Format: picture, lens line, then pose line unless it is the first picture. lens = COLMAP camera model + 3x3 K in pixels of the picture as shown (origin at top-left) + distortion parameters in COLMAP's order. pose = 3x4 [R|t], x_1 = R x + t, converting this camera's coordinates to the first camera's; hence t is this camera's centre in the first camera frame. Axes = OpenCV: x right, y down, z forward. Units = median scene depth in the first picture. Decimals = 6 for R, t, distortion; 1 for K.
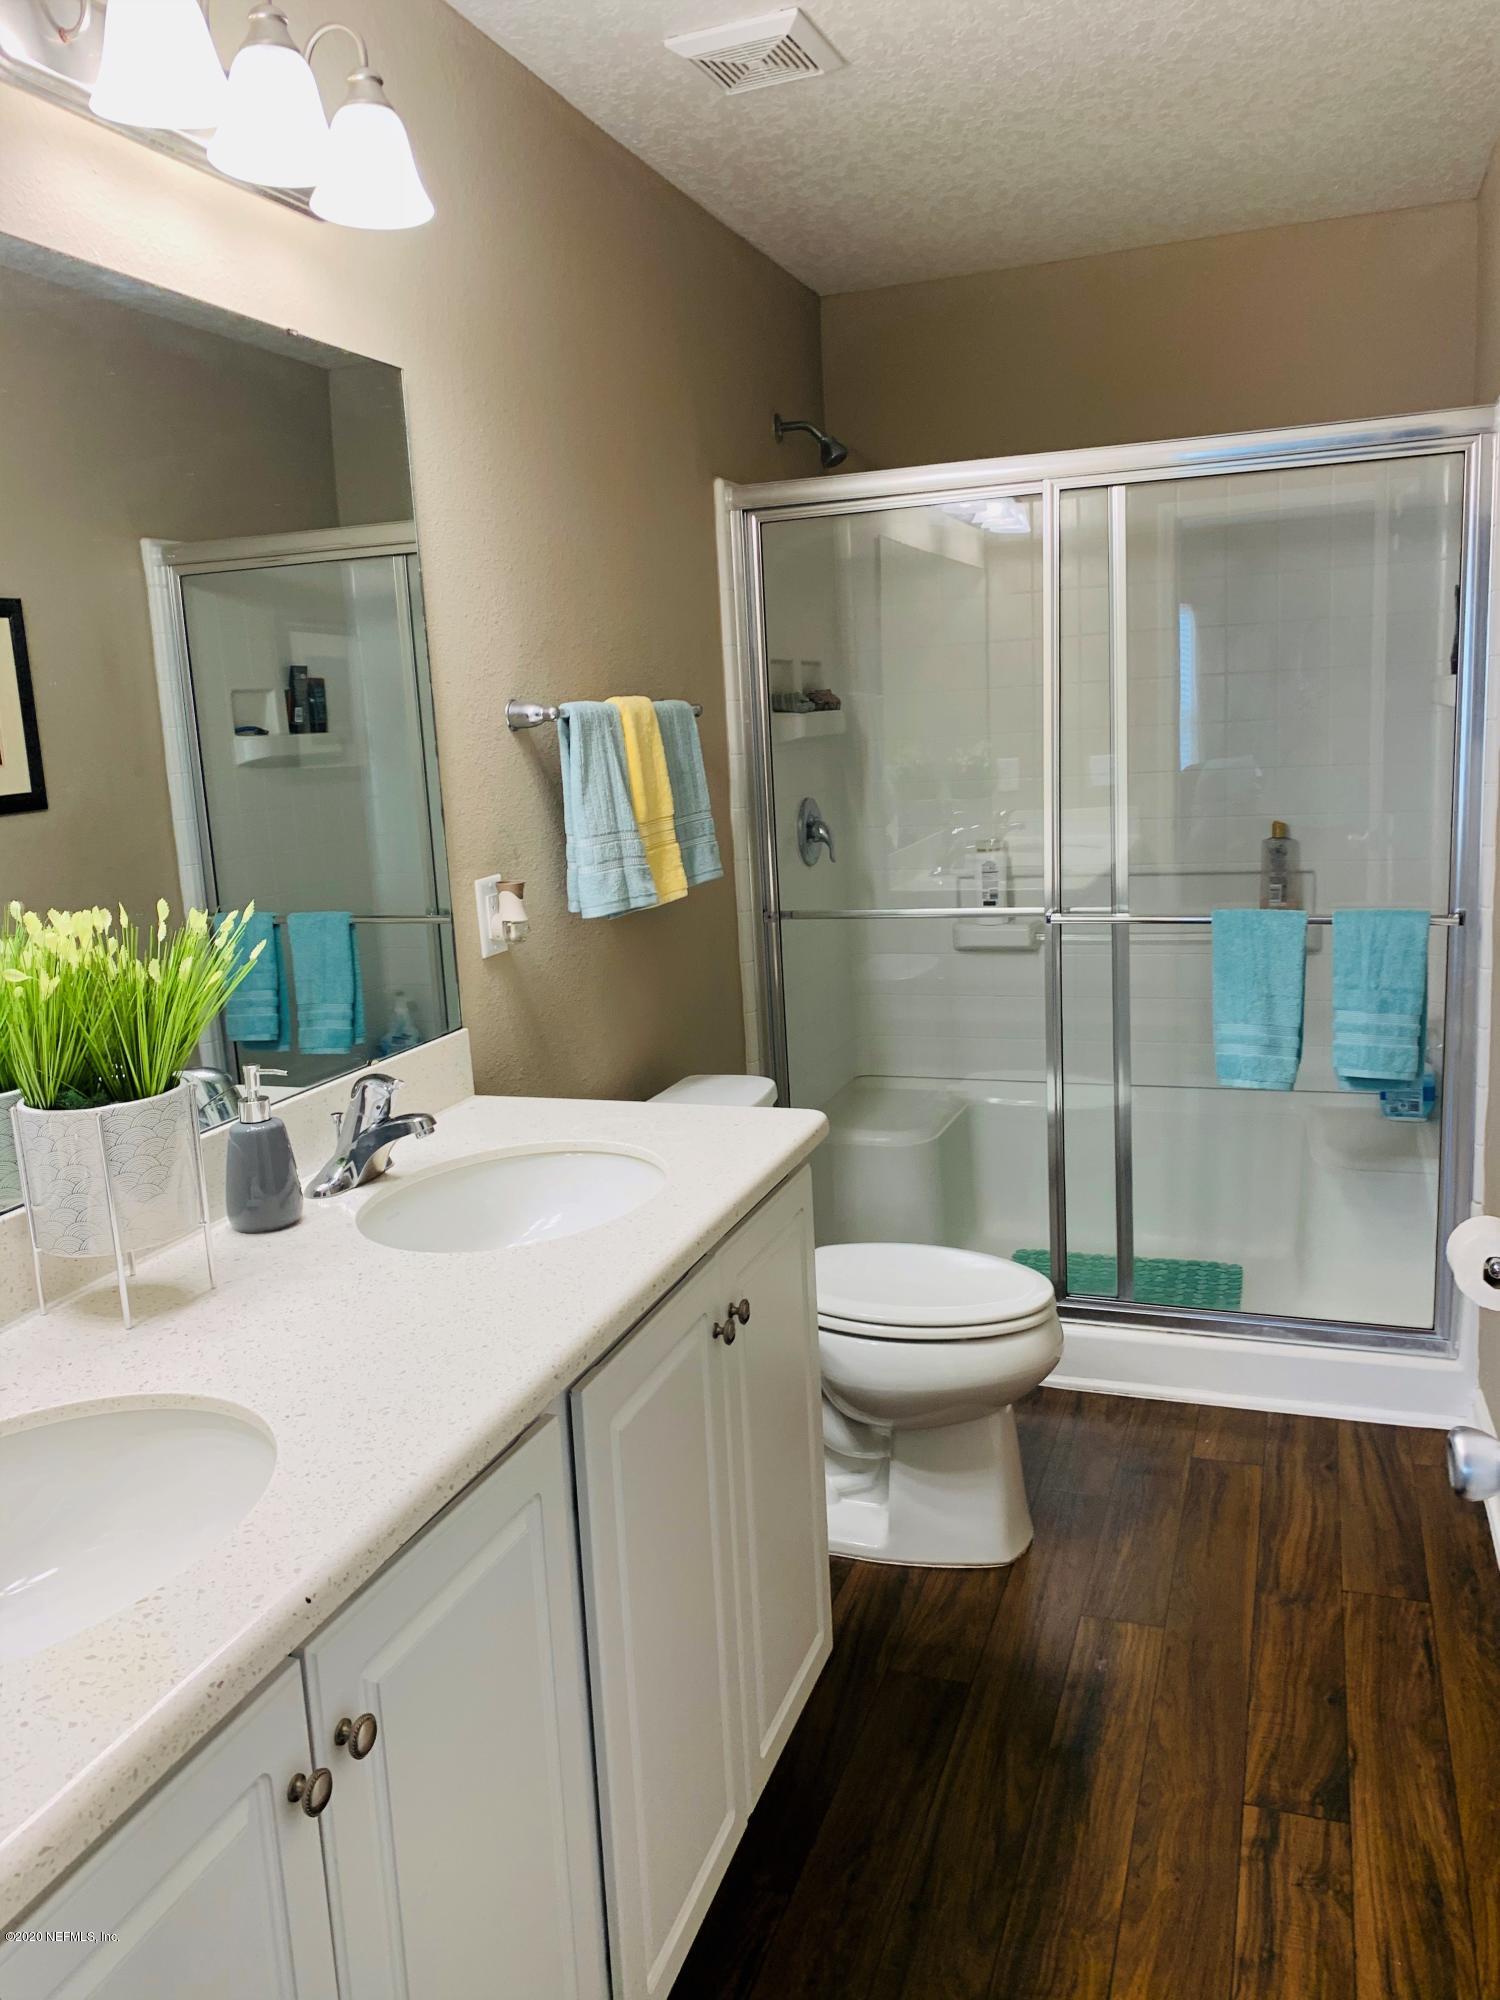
lens RADIAL K [[1525.7, 0, 738.4], [0, 1525.7, 991.7], [0, 0, 1]] dist [0.007384, -0.000132]
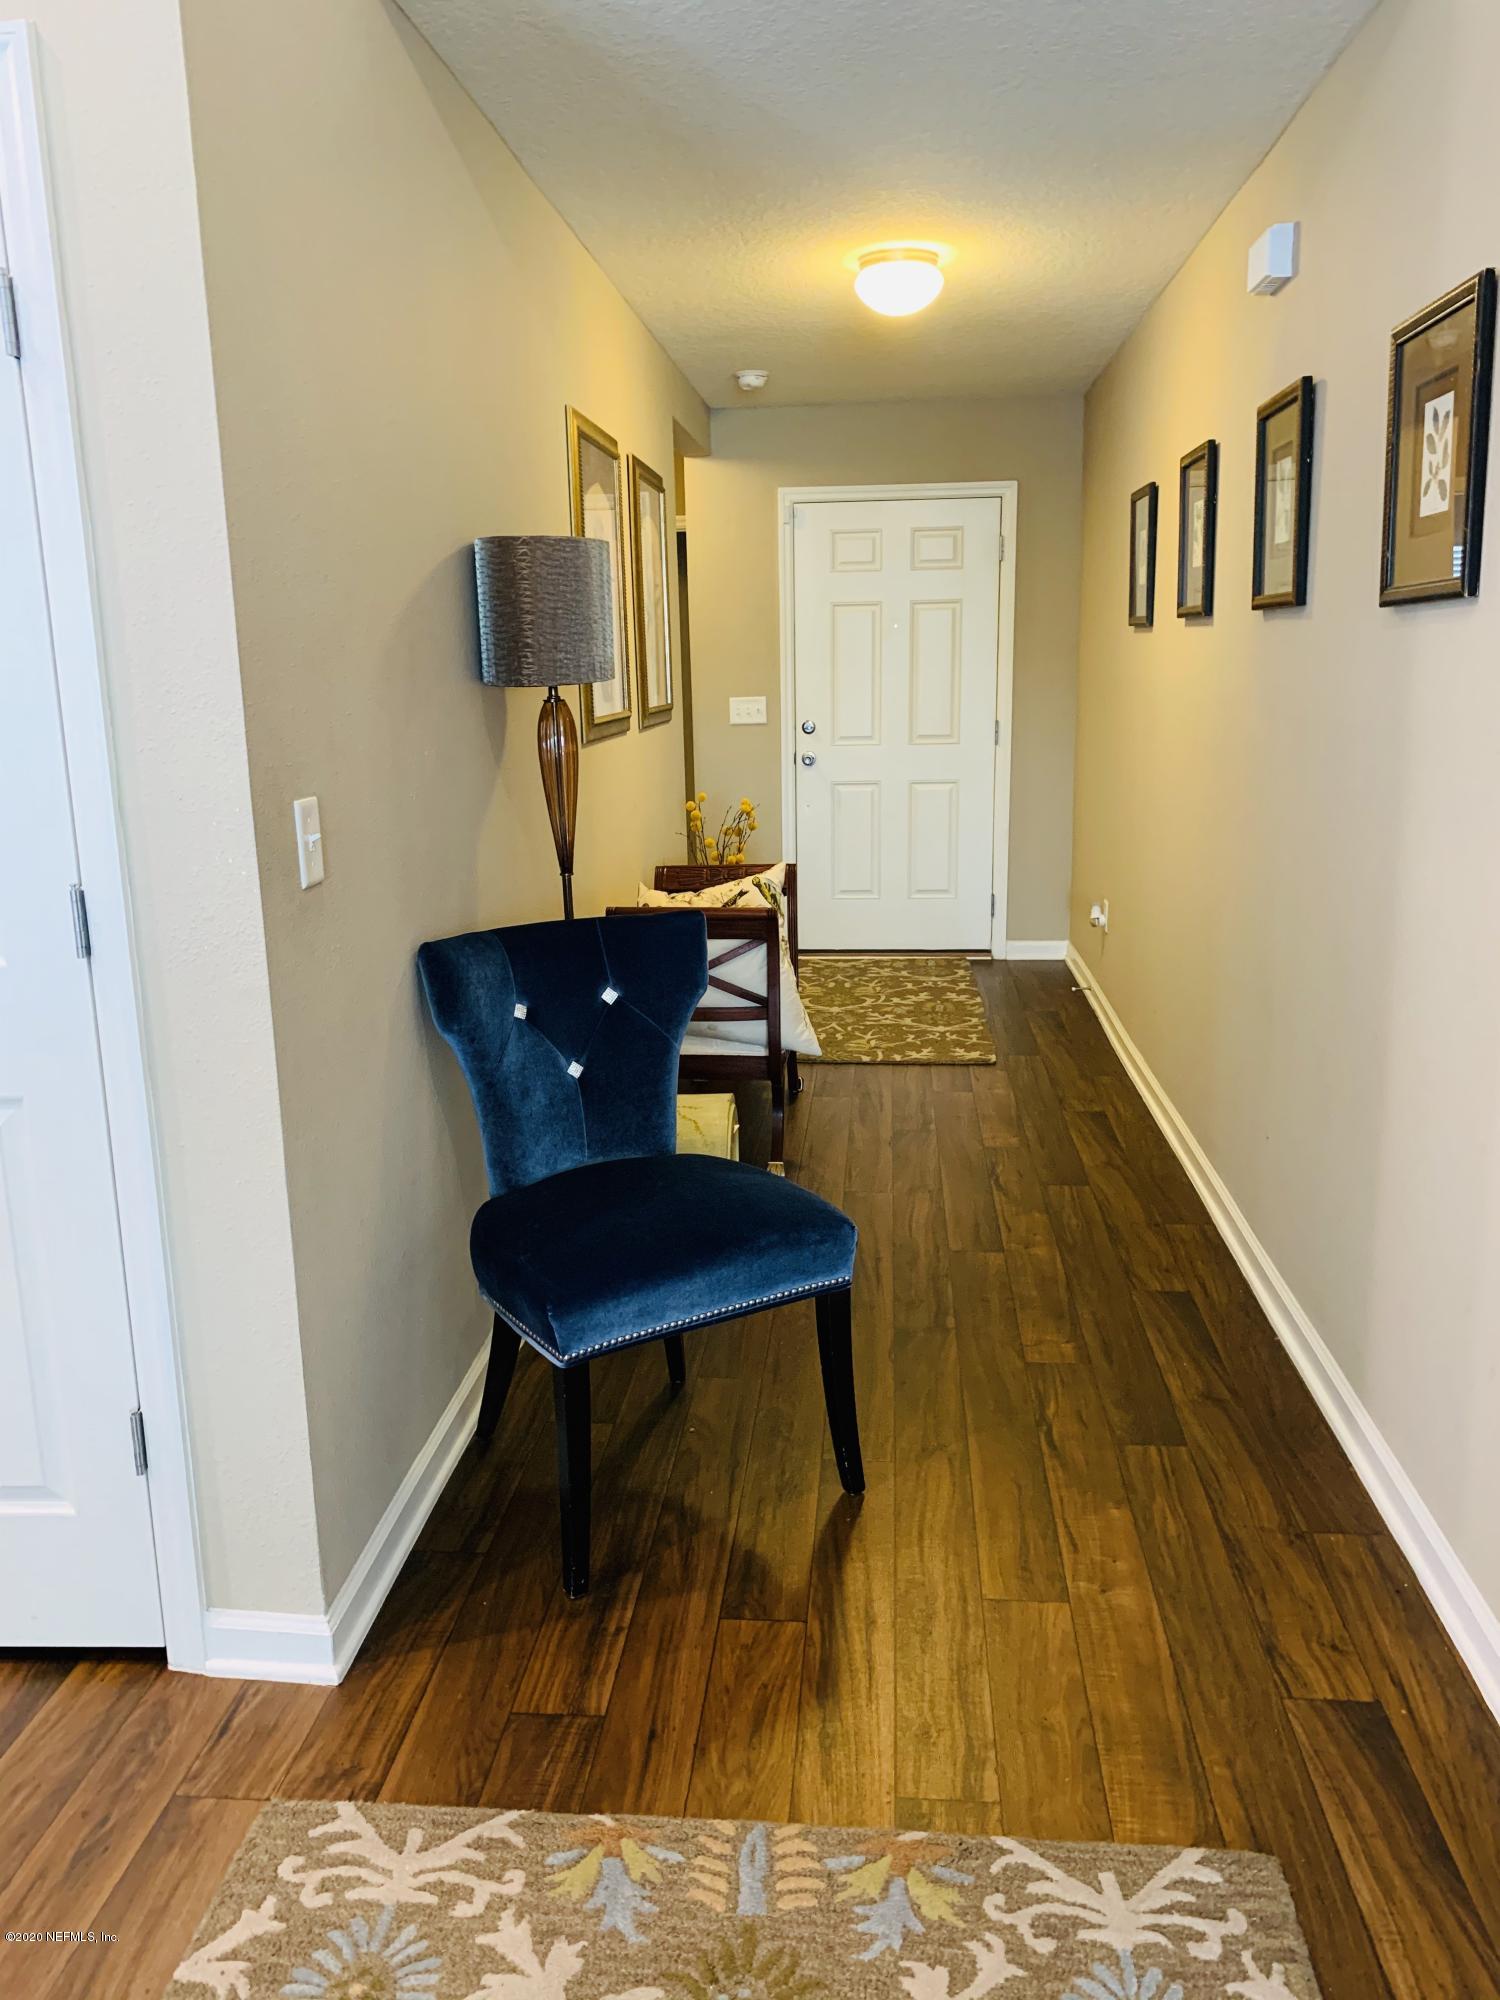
lens RADIAL K [[1525.7, 0, 738.4], [0, 1525.7, 991.7], [0, 0, 1]] dist [0.007384, -0.000132]
pose [[-0.960210, 0.165863, -0.224693, 0.809797], [0.068884, 0.920341, 0.385003, -0.403747], [0.270652, 0.354206, -0.895146, 2.141407]]
